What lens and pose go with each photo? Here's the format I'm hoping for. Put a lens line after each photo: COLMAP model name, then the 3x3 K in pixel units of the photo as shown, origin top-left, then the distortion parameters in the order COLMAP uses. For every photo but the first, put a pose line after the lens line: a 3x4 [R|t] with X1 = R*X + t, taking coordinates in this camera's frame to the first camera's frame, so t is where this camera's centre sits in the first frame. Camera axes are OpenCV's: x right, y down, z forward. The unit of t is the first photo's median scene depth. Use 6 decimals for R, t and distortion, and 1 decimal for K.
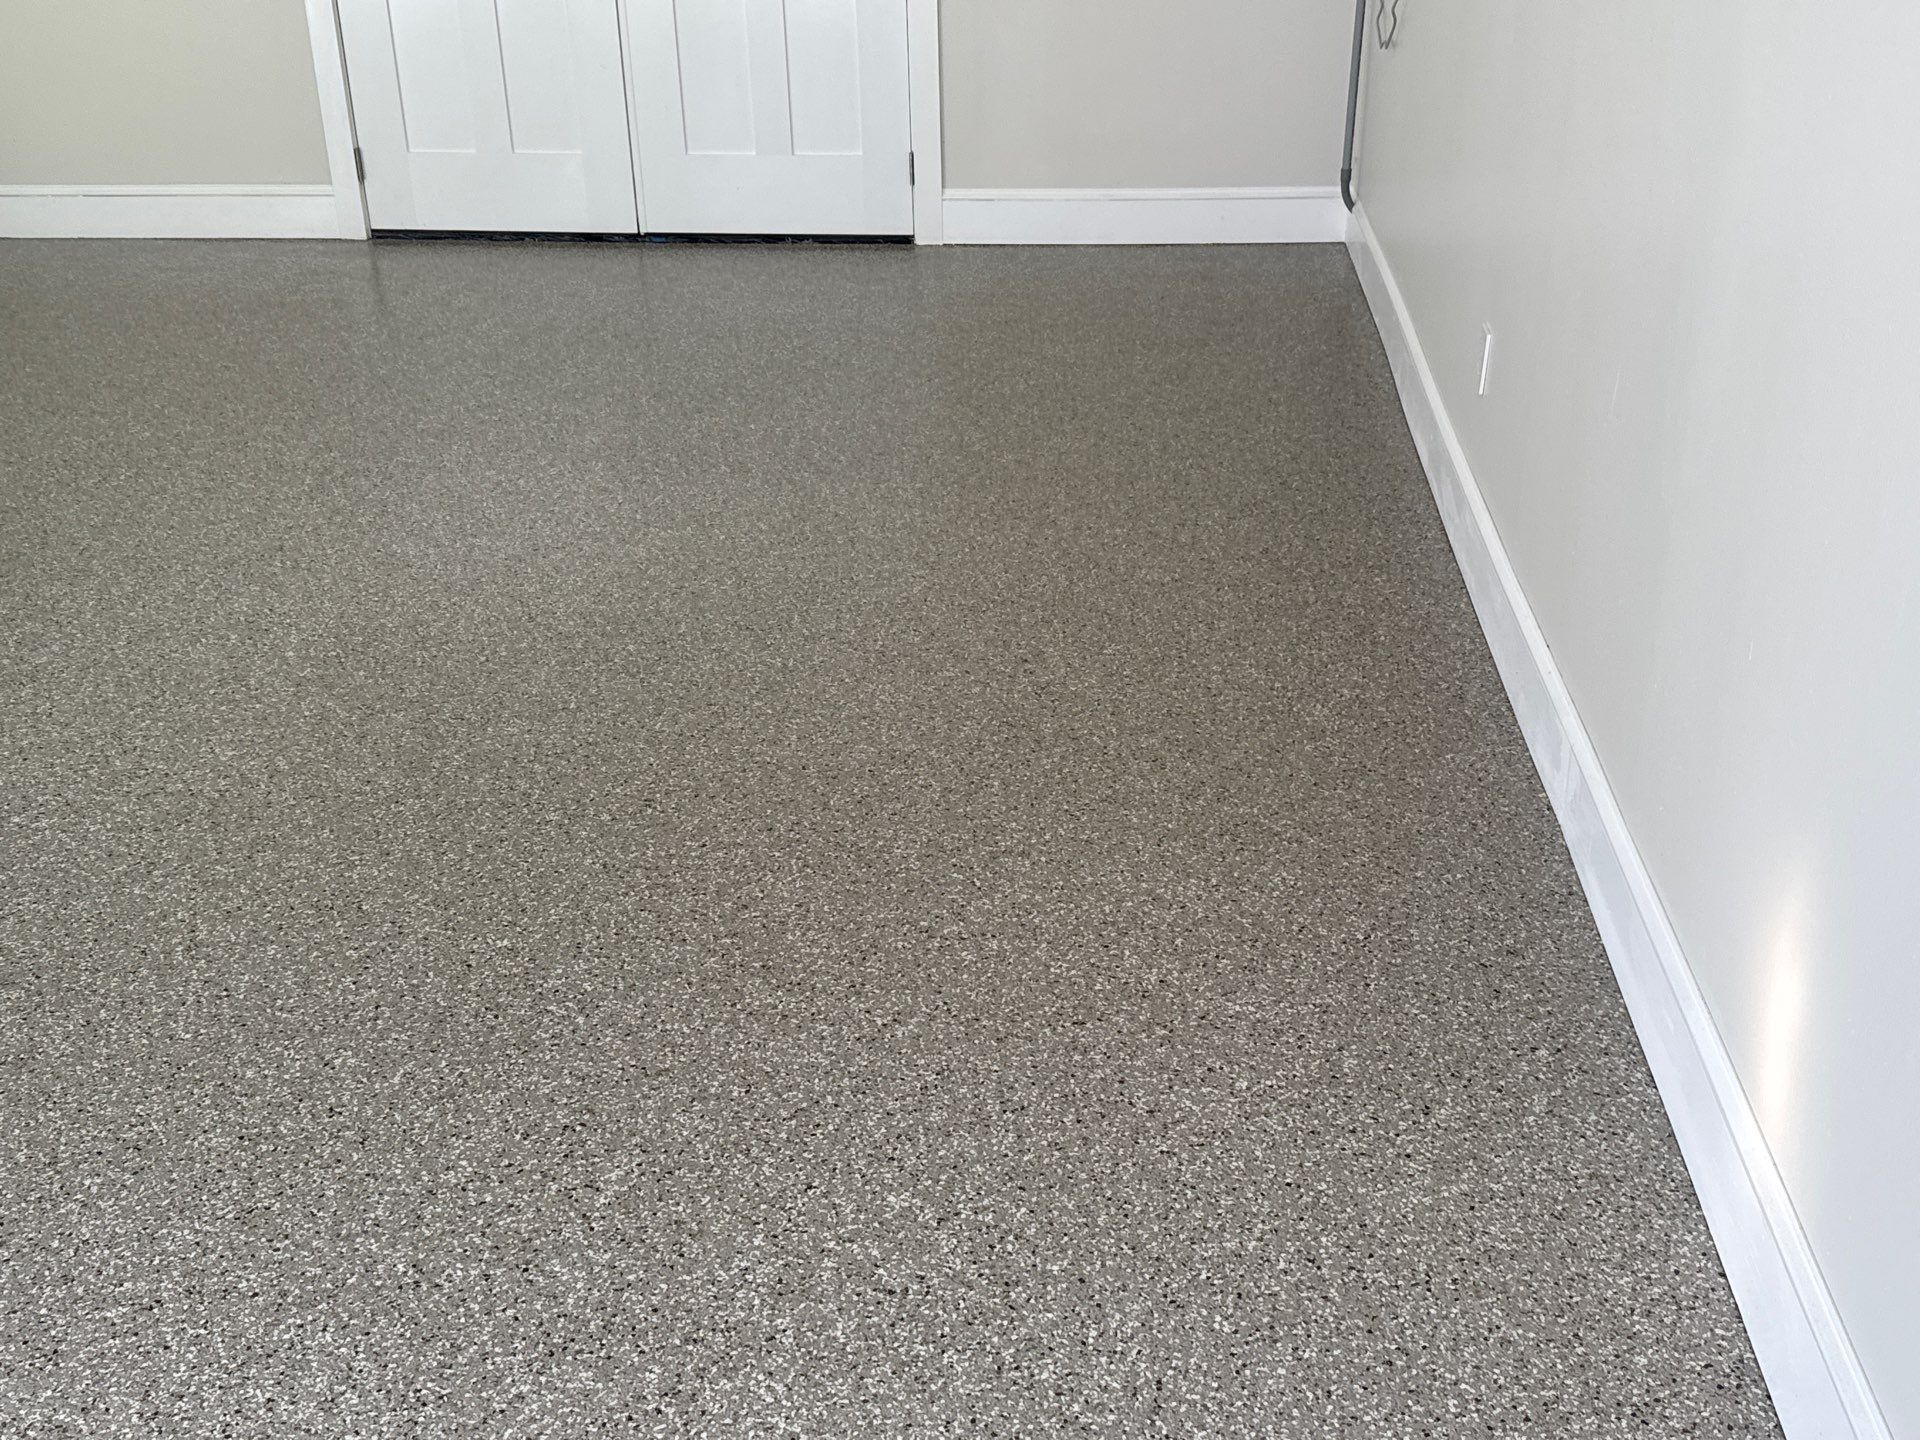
lens RADIAL K [[1537.8, 0, 960.0], [0, 1537.8, 720.0], [0, 0, 1]] dist [0.048306, -0.000317]
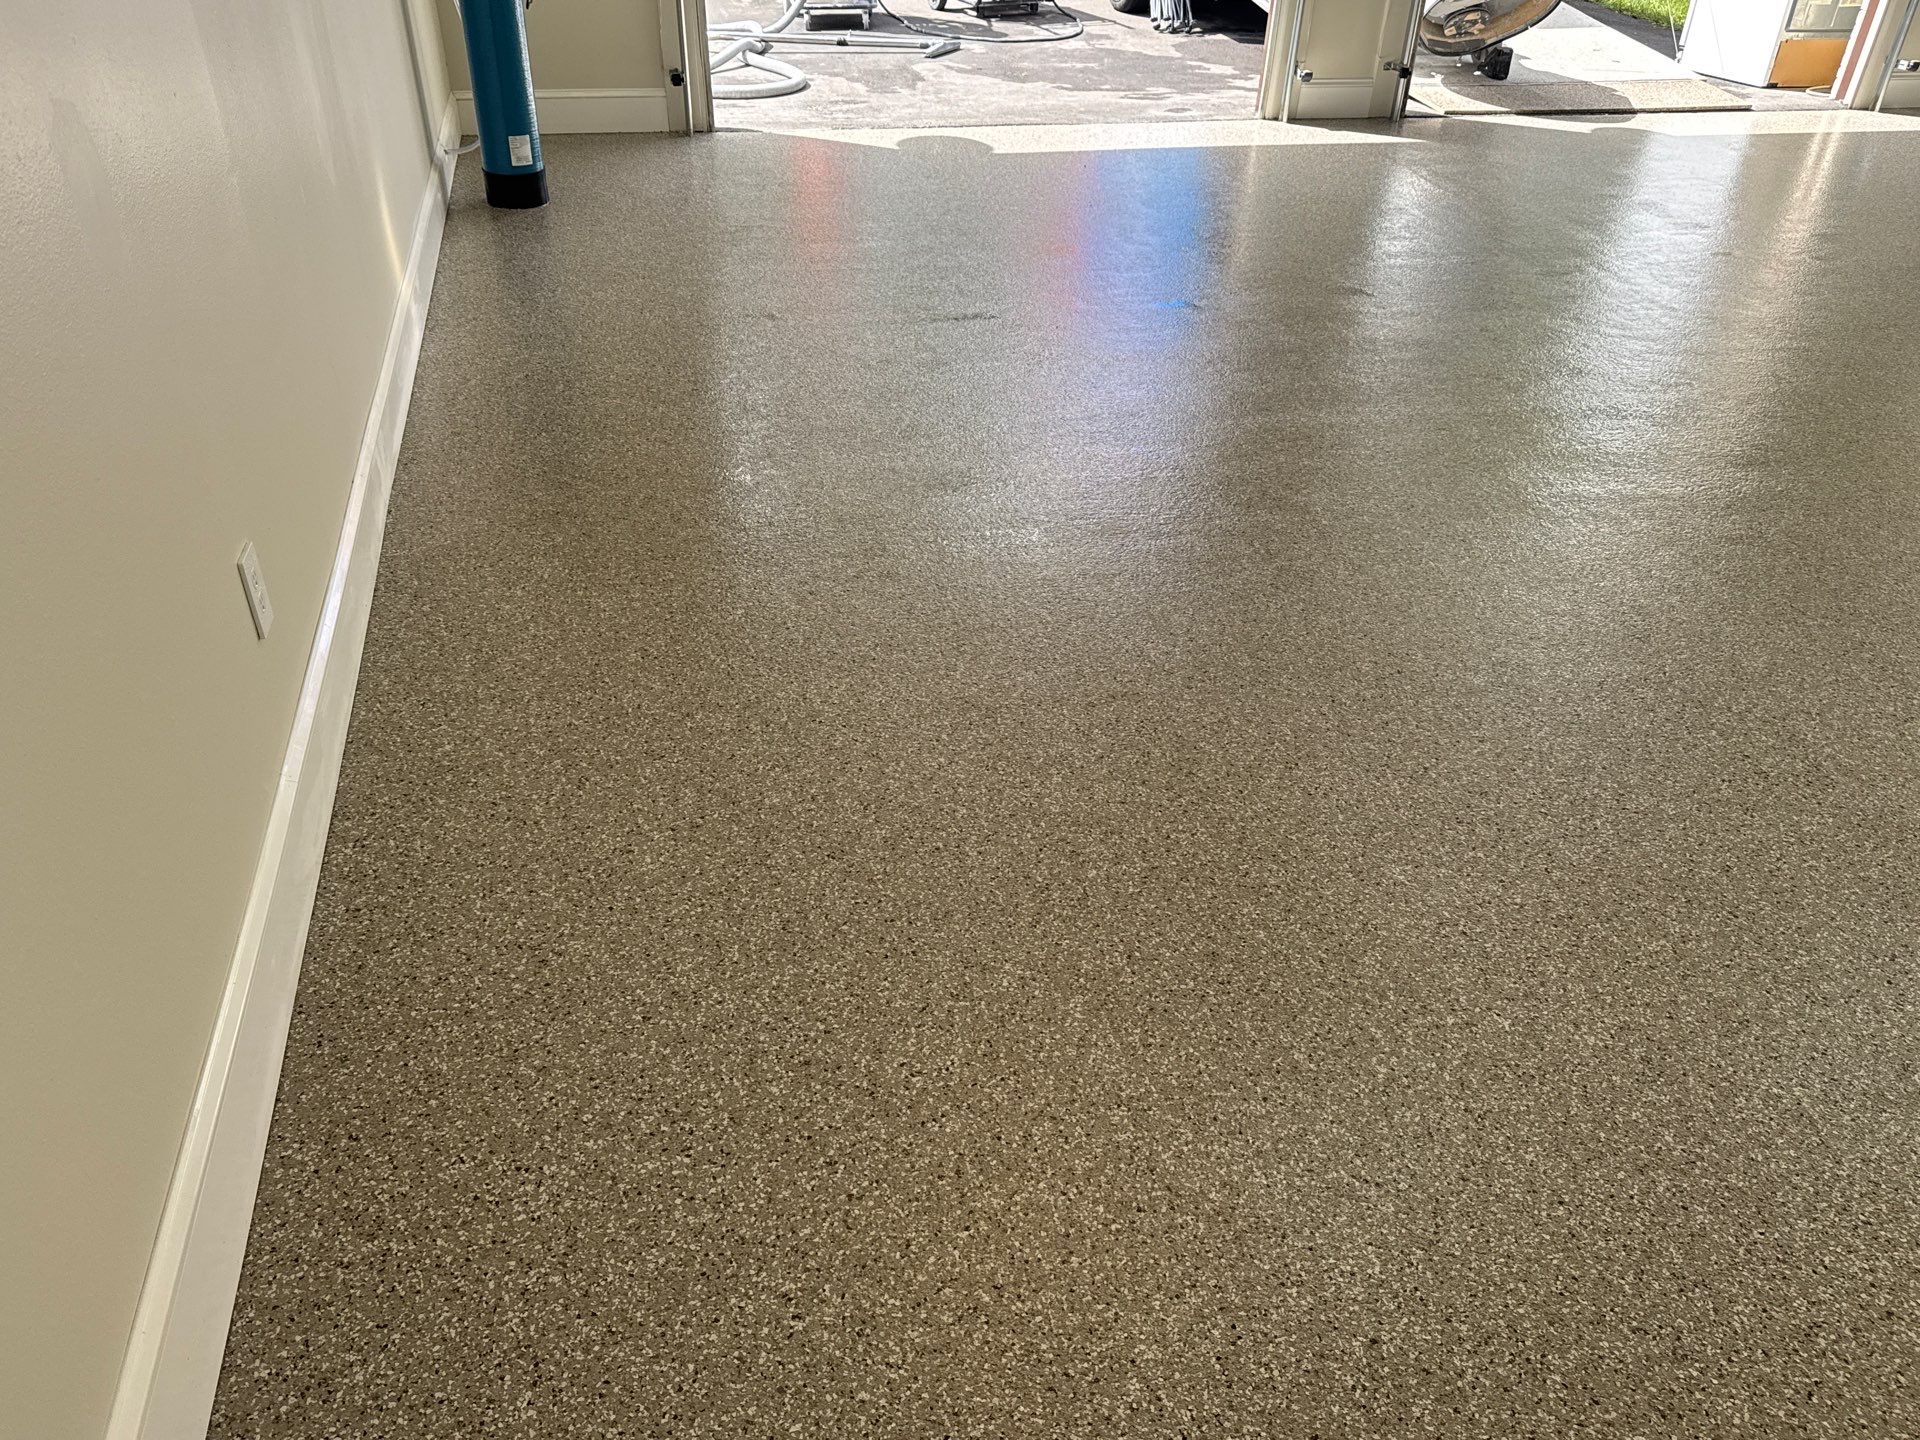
lens RADIAL K [[1537.8, 0, 960.0], [0, 1537.8, 720.0], [0, 0, 1]] dist [0.048306, -0.000317]
pose [[-0.942187, 0.147735, -0.300763, 0.265452], [-0.210895, 0.436062, 0.874856, -0.912085], [0.260398, 0.887707, -0.379695, 1.411895]]
